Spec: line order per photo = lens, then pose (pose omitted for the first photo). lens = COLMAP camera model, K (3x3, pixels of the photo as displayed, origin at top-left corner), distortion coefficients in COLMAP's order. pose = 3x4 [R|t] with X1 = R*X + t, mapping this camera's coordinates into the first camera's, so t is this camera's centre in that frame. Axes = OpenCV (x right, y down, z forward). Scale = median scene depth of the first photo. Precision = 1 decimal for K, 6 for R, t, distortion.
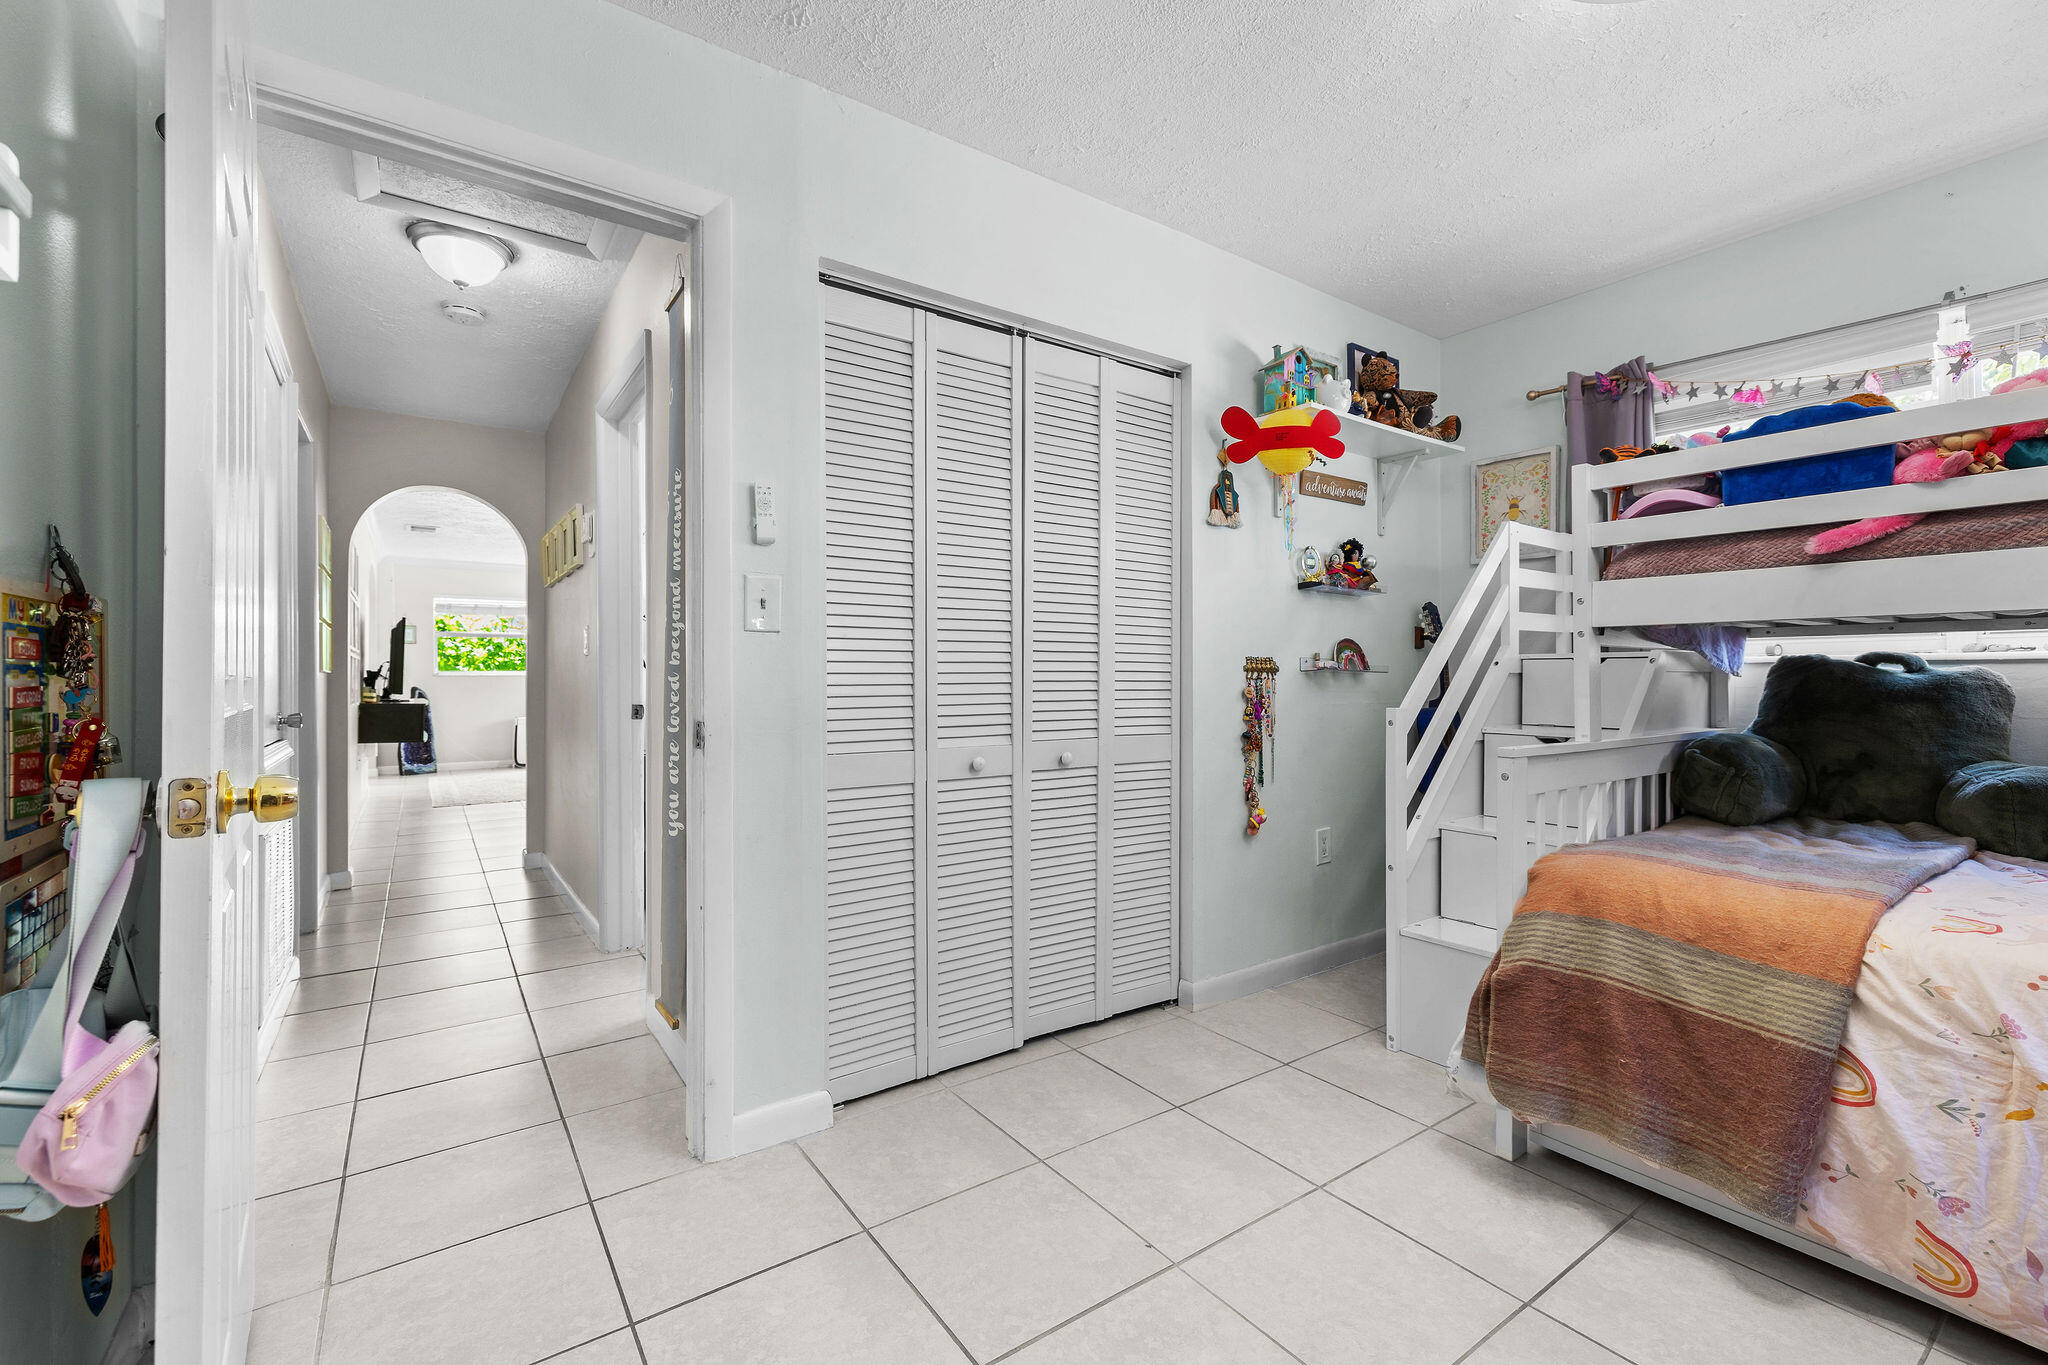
lens RADIAL K [[870.6, 0, 1024.0], [0, 870.6, 682.5], [0, 0, 1]] dist [0.000742, 0.000199]
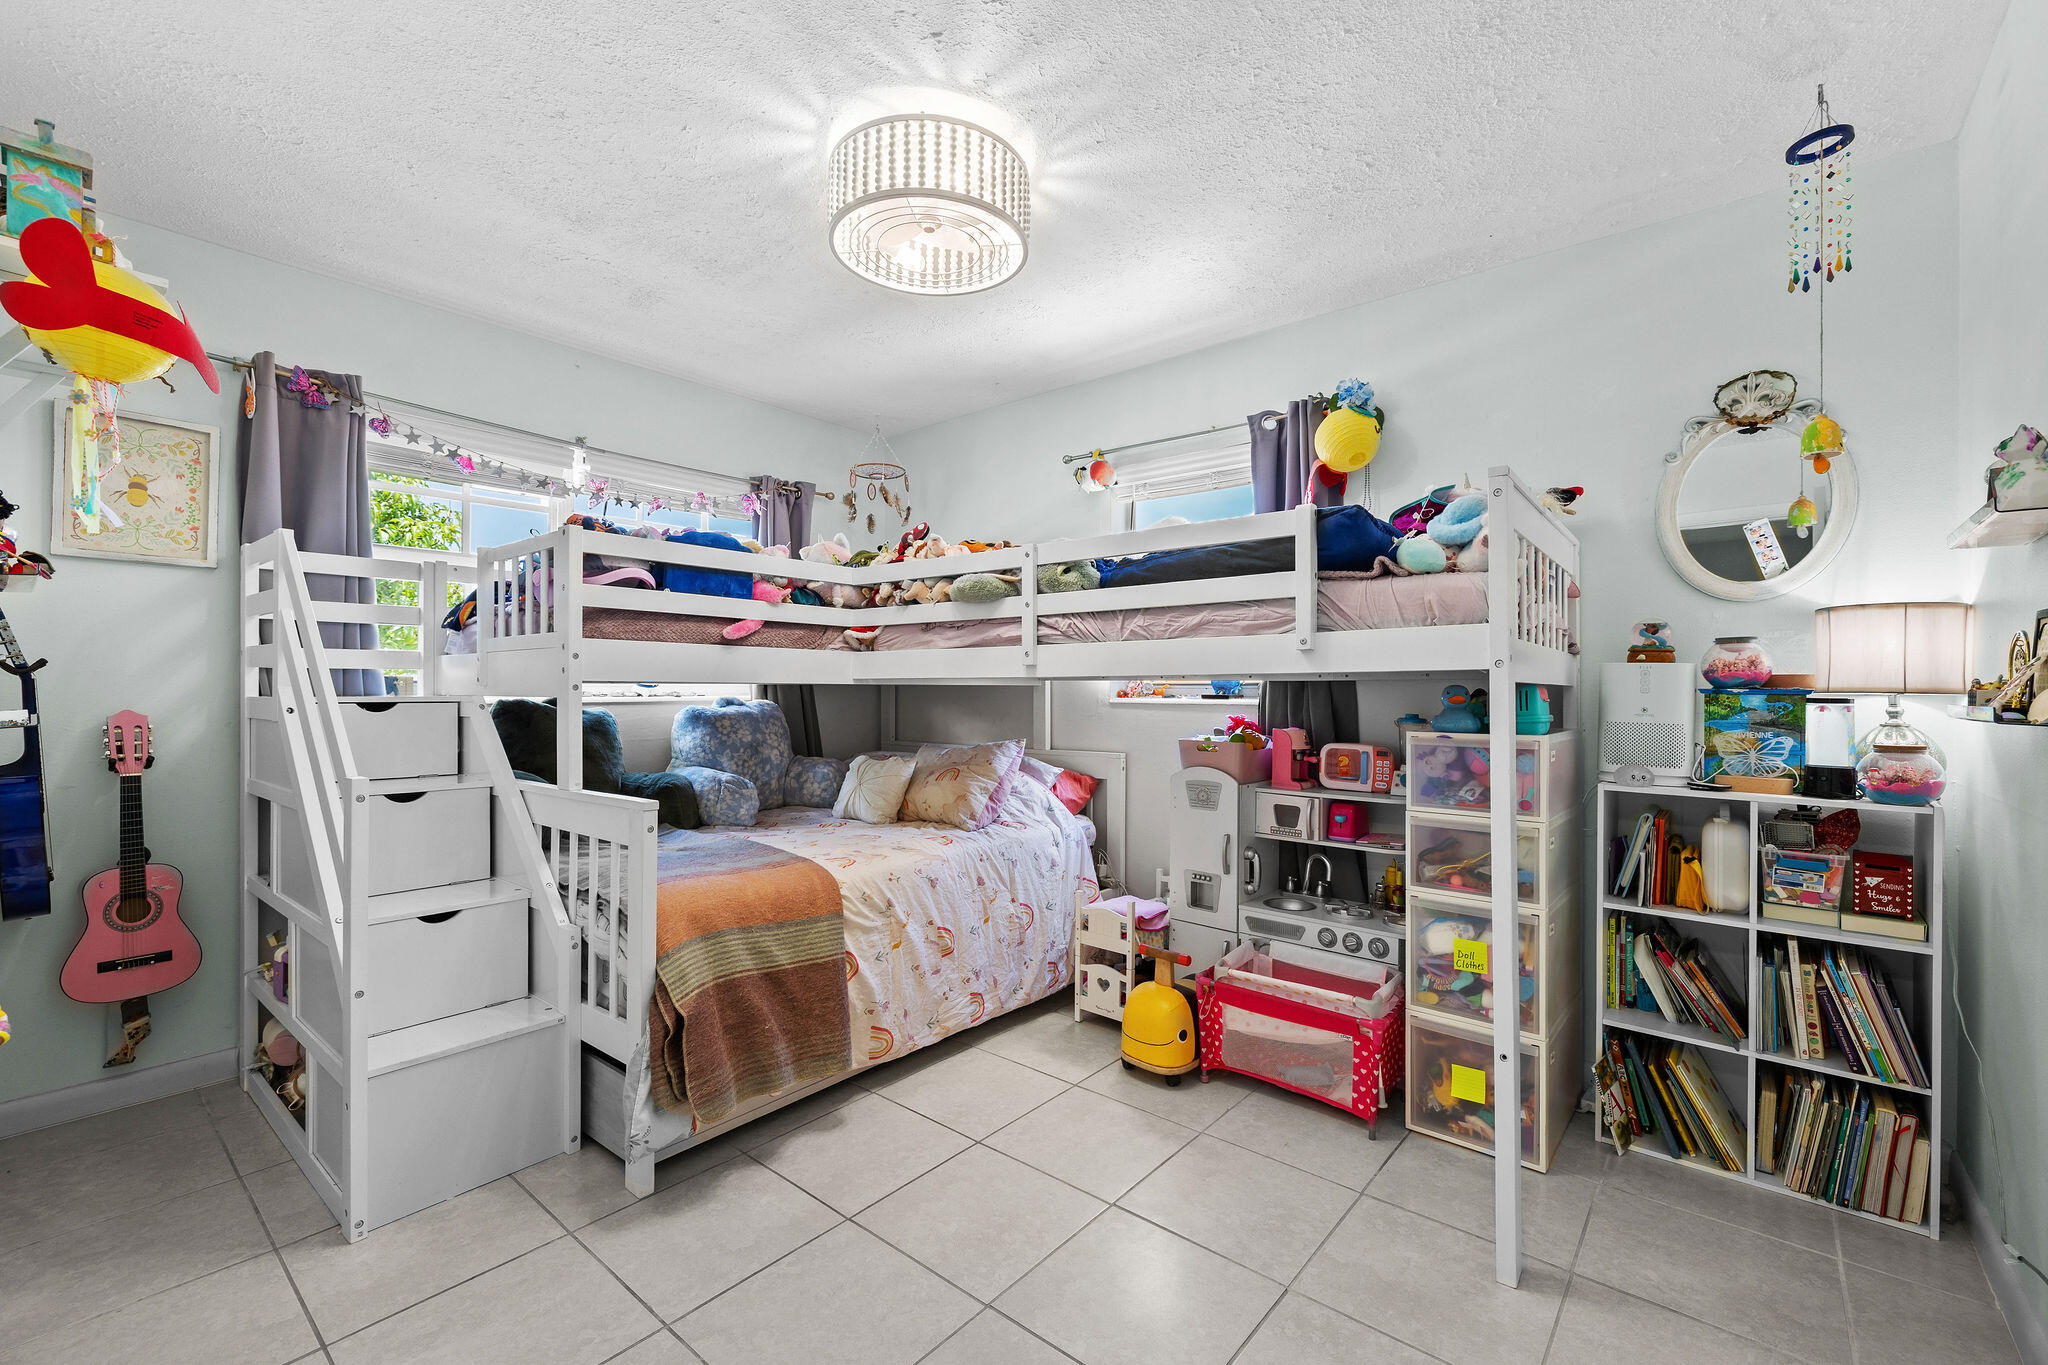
lens RADIAL K [[870.6, 0, 1024.0], [0, 870.6, 682.5], [0, 0, 1]] dist [0.000742, 0.000199]
pose [[-0.261126, 0.000961, 0.965304, -0.602092], [0.000229, 1.000000, -0.000934, -0.070600], [-0.965305, -0.000022, -0.261126, 0.877883]]
